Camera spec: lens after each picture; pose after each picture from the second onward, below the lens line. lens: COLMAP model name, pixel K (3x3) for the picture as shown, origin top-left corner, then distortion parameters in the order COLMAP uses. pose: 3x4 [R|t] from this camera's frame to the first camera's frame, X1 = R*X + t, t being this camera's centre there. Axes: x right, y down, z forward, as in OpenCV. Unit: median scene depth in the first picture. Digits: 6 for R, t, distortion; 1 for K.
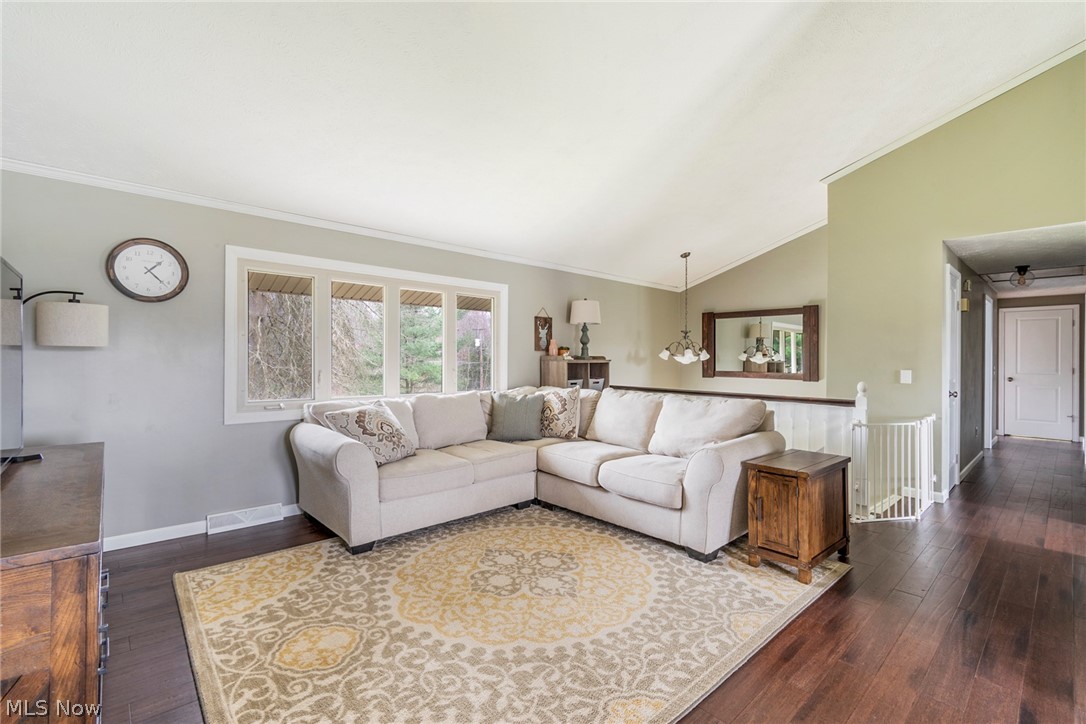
lens RADIAL K [[489.1, 0, 551.5], [0, 489.1, 360.7], [0, 0, 1]] dist [0.005060, -0.001688]
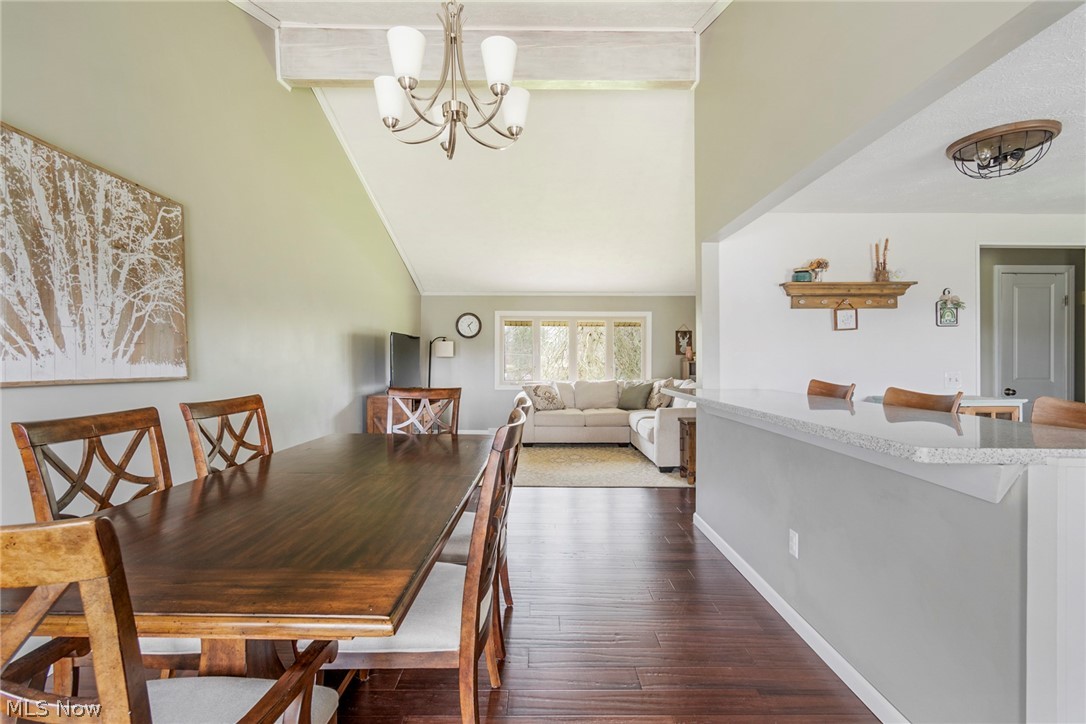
lens RADIAL K [[489.1, 0, 548.0], [0, 489.1, 365.4], [0, 0, 1]] dist [0.005060, -0.001688]
pose [[0.746297, -0.002174, -0.665609, 0.833717], [0.003449, 0.999994, 0.000600, 0.011767], [0.665604, -0.002744, 0.746300, -0.426145]]
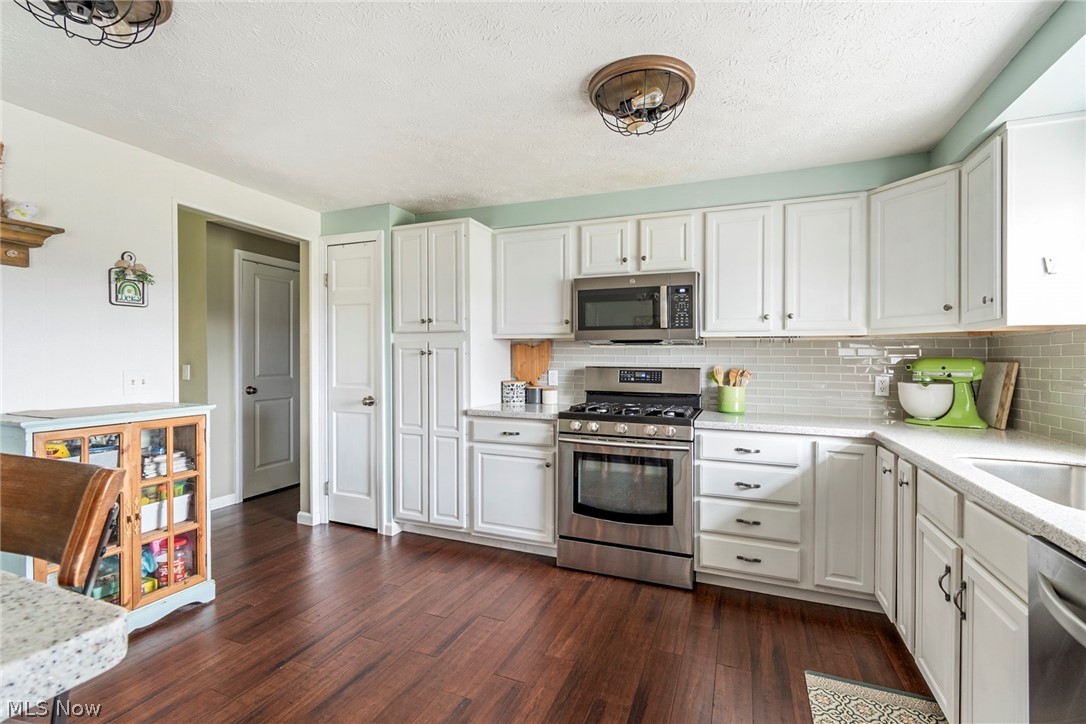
lens RADIAL K [[489.1, 0, 553.4], [0, 489.1, 344.4], [0, 0, 1]] dist [0.005060, -0.001688]
pose [[0.892508, 0.011011, 0.450896, 0.964778], [0.002312, 0.999577, -0.028985, 0.011589], [-0.451025, 0.026911, 0.892106, -0.121004]]
